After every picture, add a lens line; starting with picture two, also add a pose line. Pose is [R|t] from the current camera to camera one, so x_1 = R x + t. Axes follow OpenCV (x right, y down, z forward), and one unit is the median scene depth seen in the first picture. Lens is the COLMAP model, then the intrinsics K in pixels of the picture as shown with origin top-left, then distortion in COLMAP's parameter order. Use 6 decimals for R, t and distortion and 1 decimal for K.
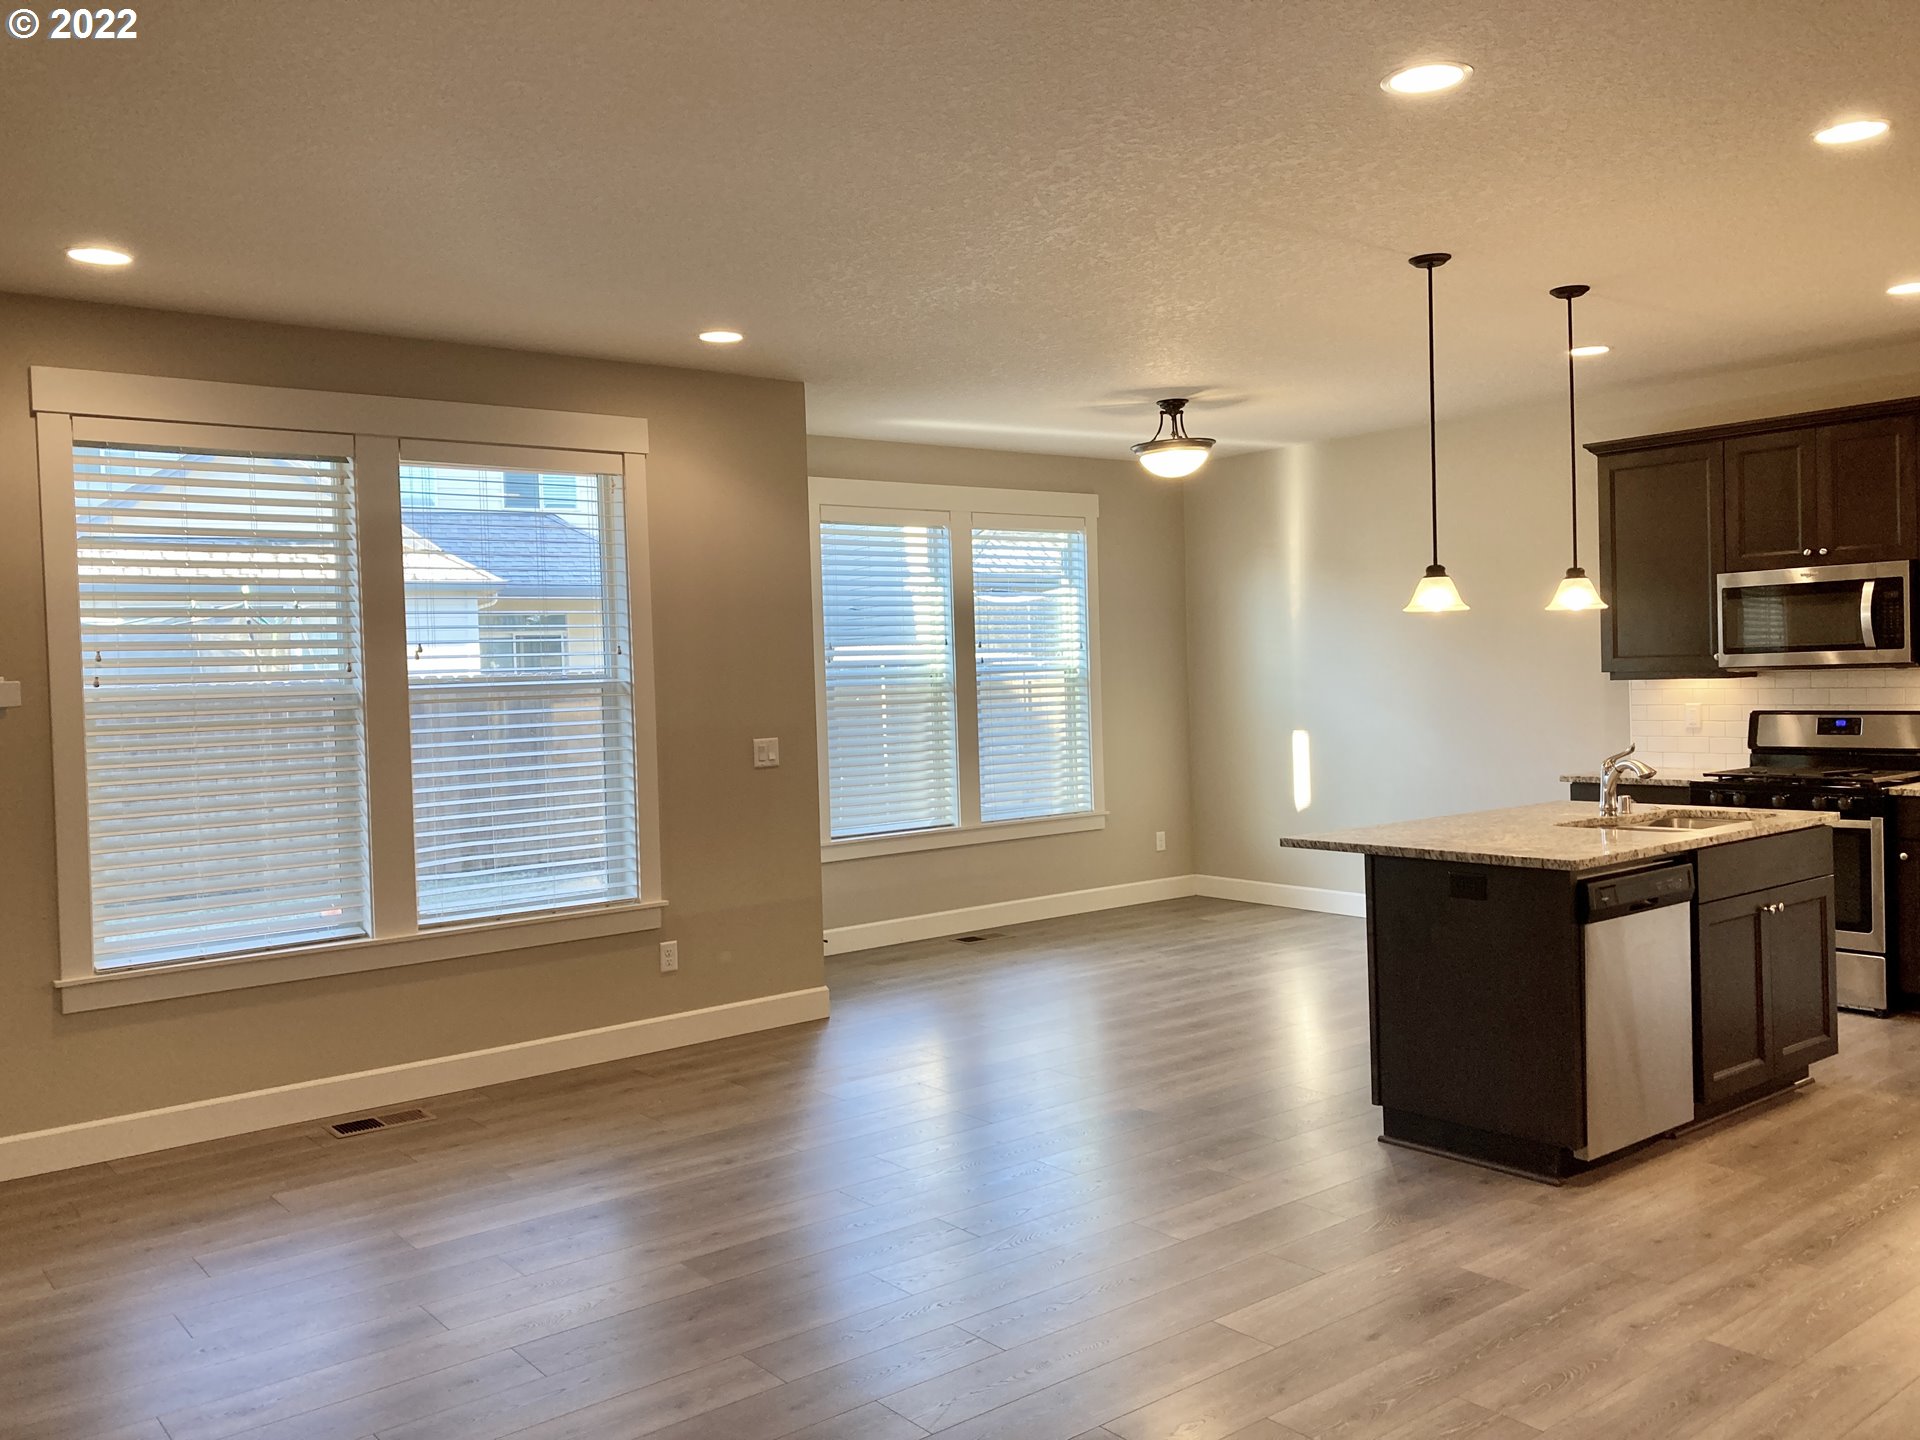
lens RADIAL K [[1572.5, 0, 953.6], [0, 1572.5, 733.4], [0, 0, 1]] dist [0.054487, -0.057221]
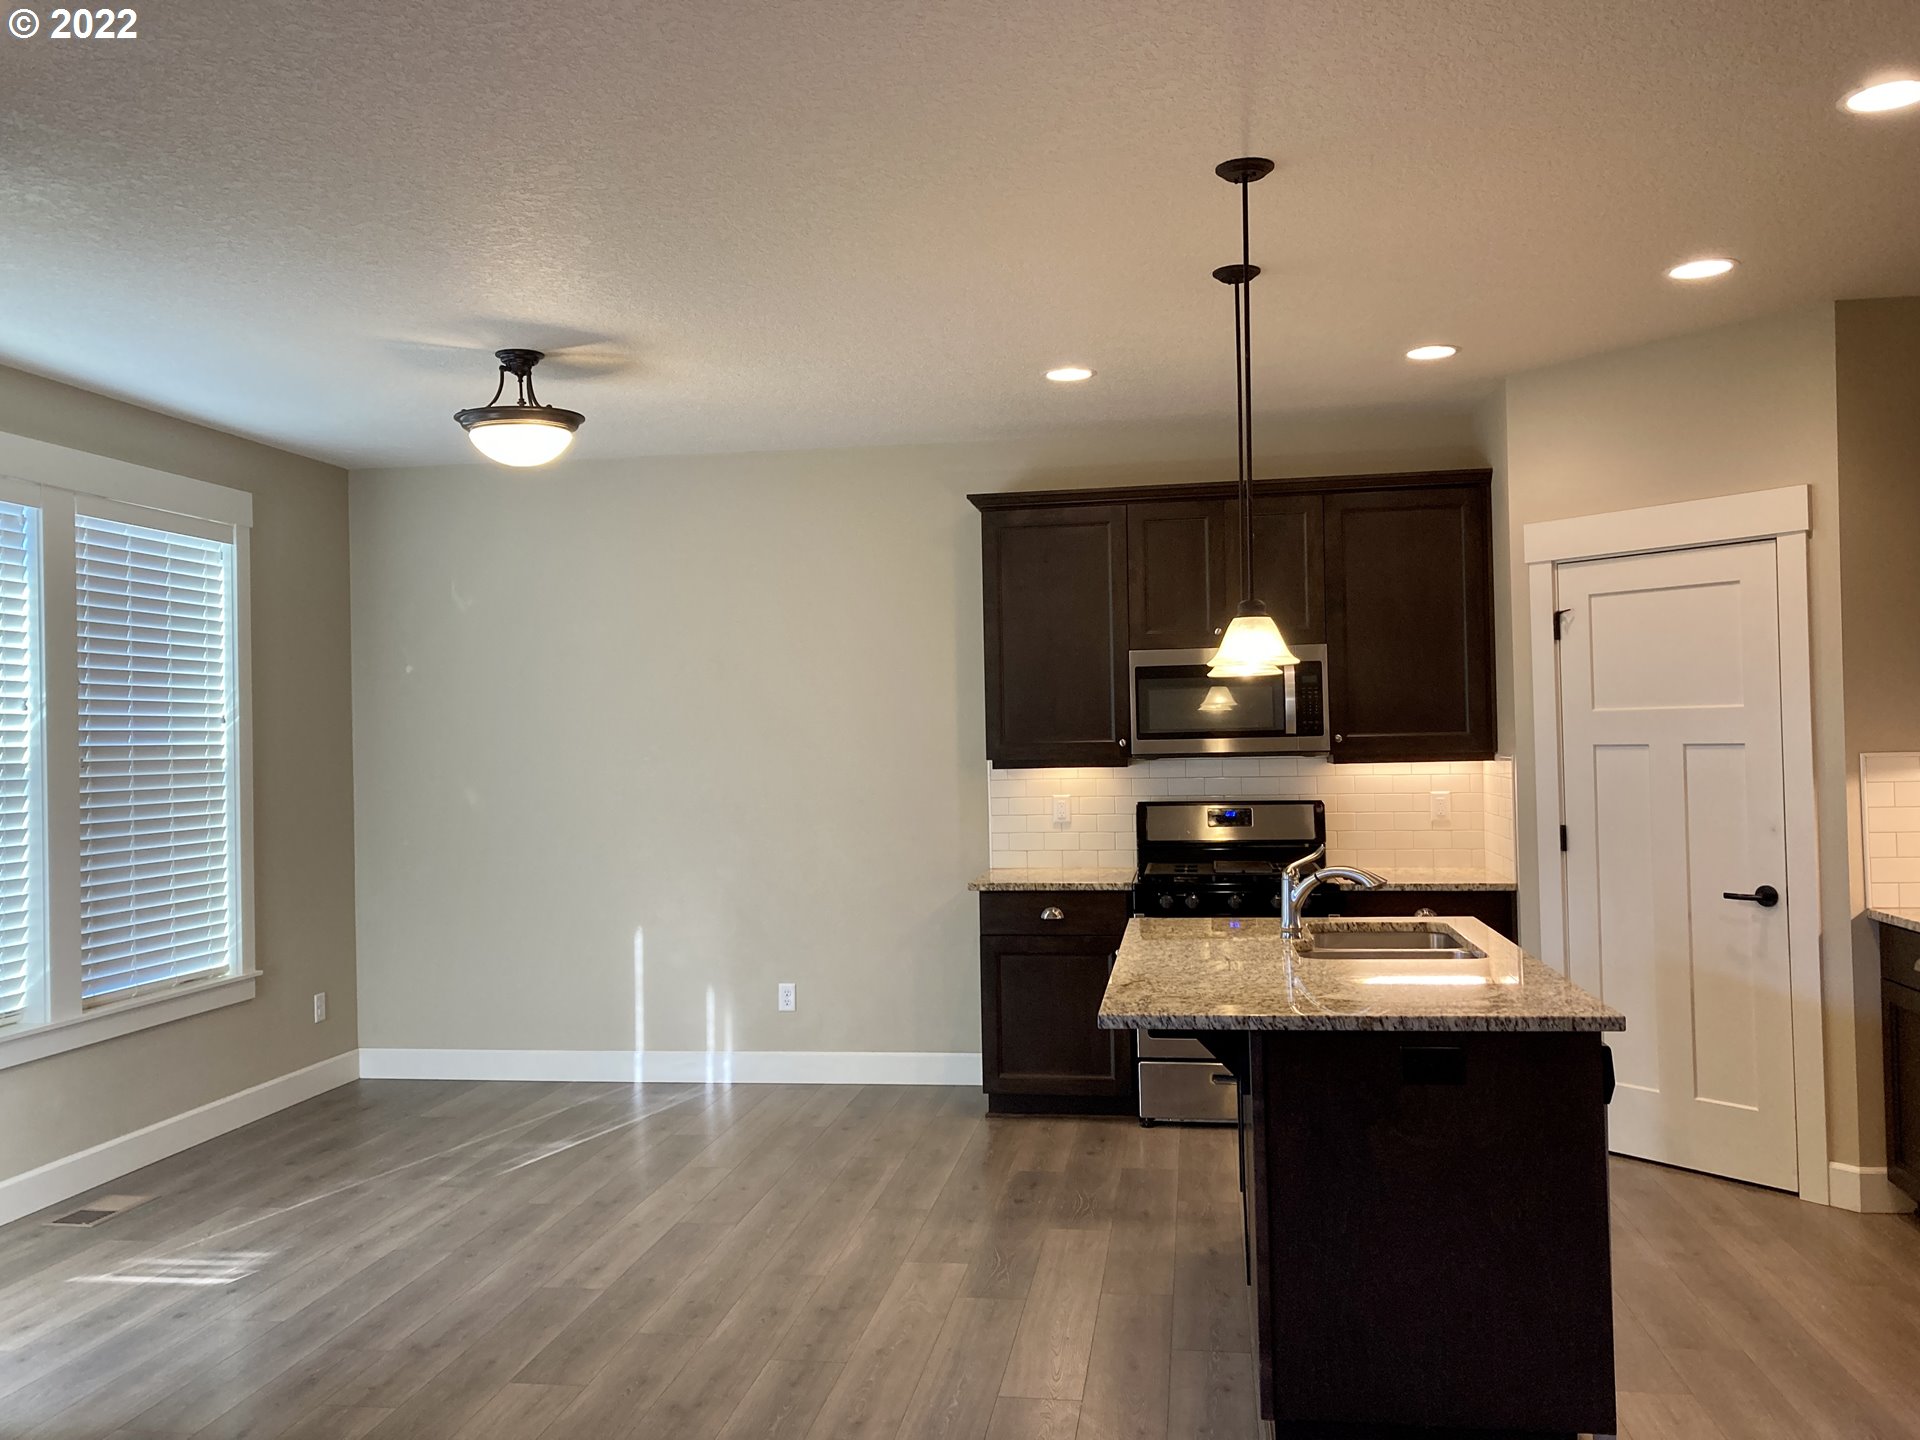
lens RADIAL K [[1572.5, 0, 967.6], [0, 1572.5, 711.2], [0, 0, 1]] dist [0.054487, -0.057221]
pose [[0.730052, 0.025847, 0.682903, -0.202187], [0.025275, 0.997580, -0.064777, -0.011623], [-0.682924, 0.064551, 0.727631, 0.441012]]
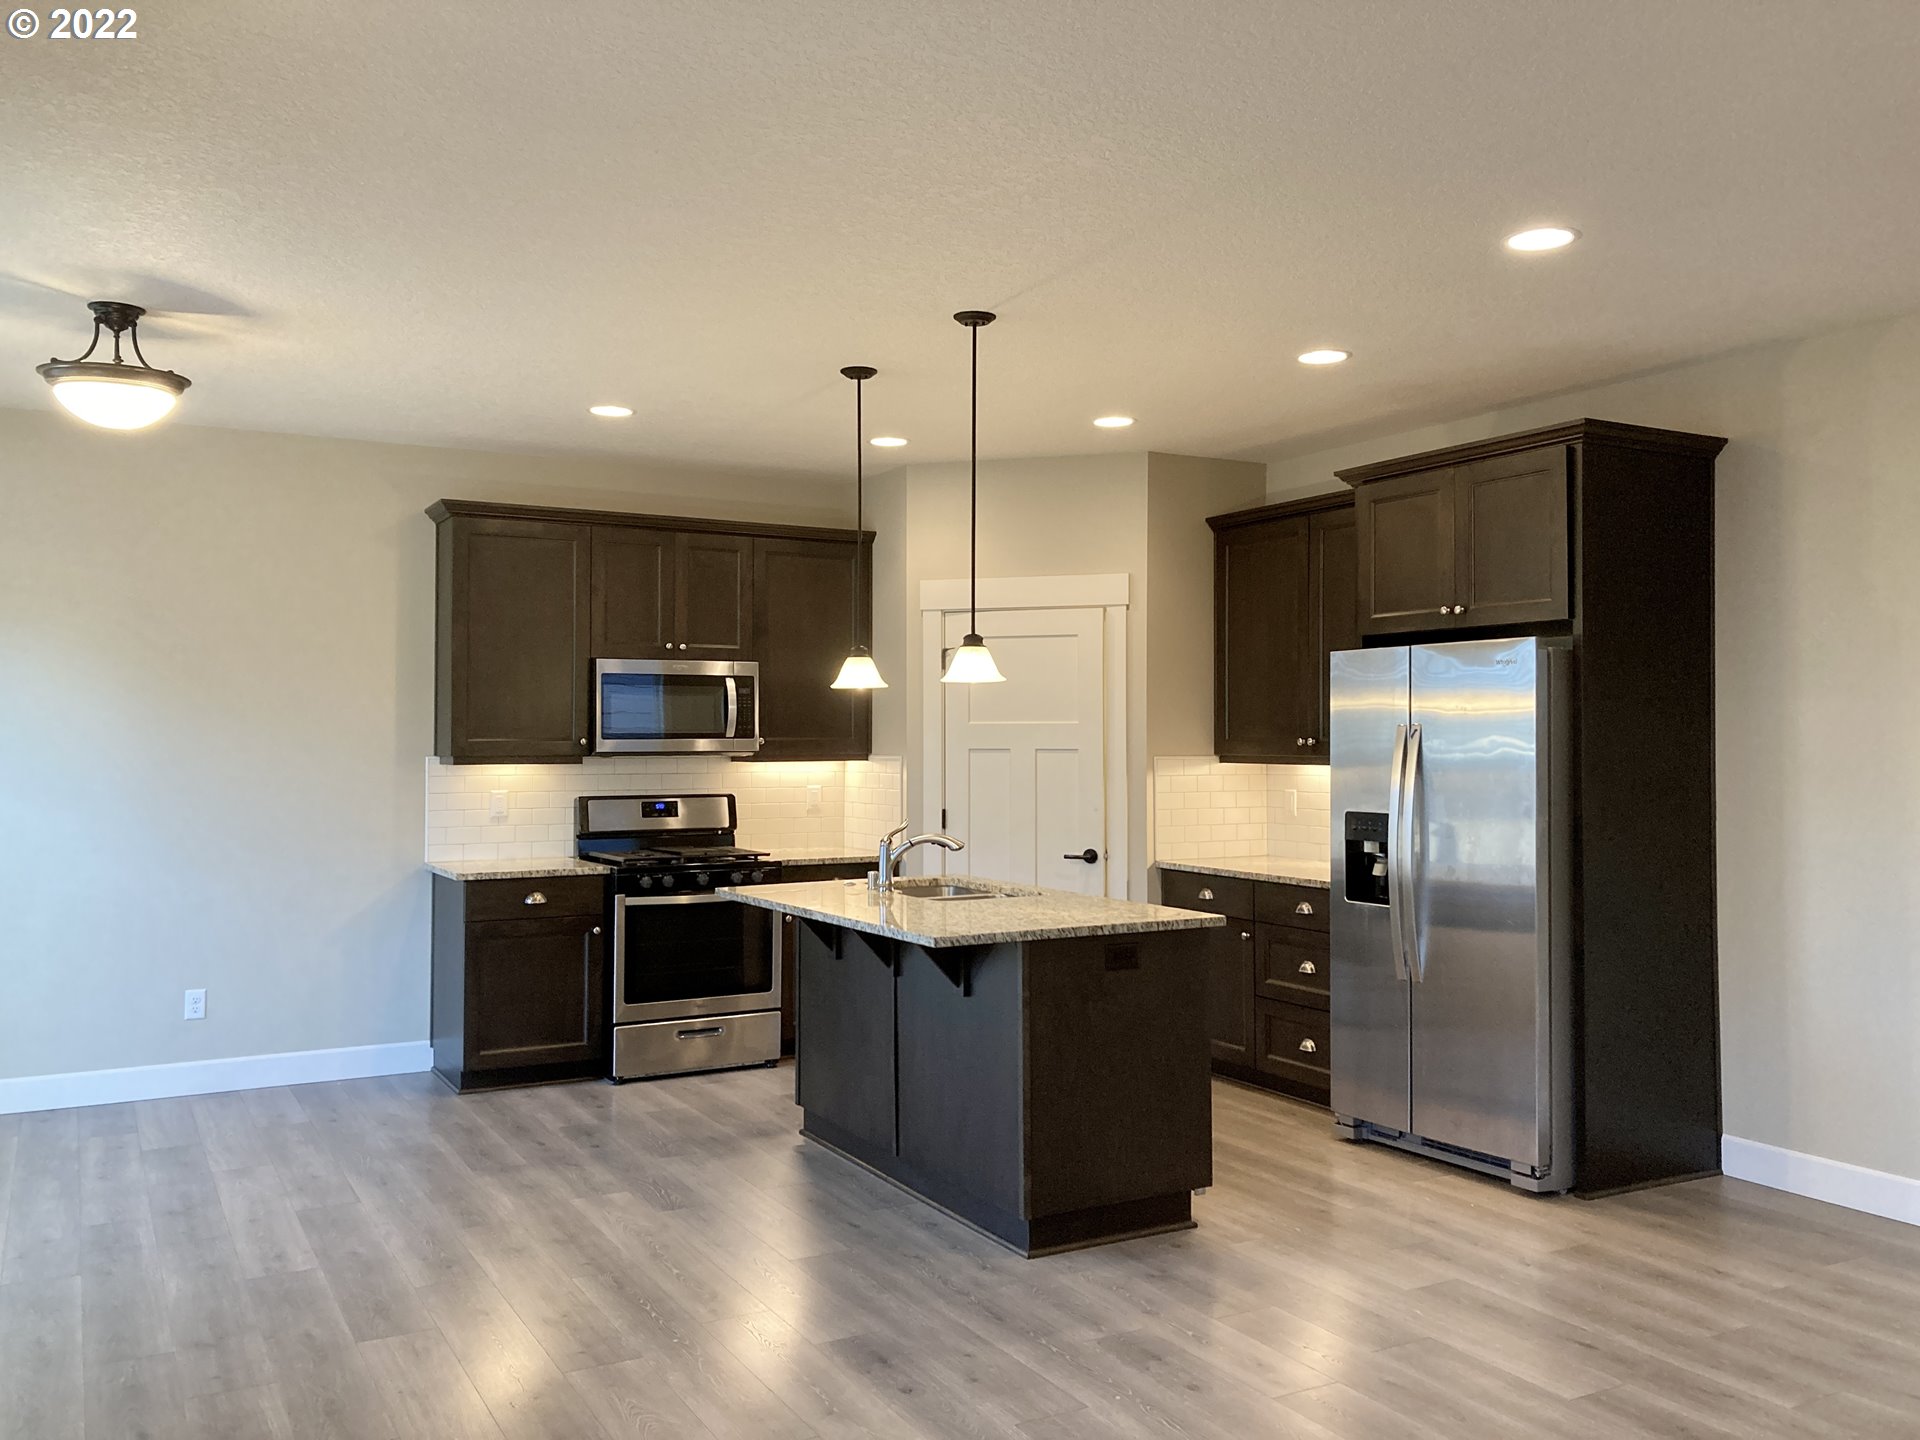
lens RADIAL K [[1572.5, 0, 971.2], [0, 1572.5, 710.6], [0, 0, 1]] dist [0.054487, -0.057221]
pose [[0.152411, 0.048321, 0.987135, -0.481033], [0.034434, 0.997938, -0.054166, -0.006532], [-0.987717, 0.042247, 0.150432, 0.654777]]
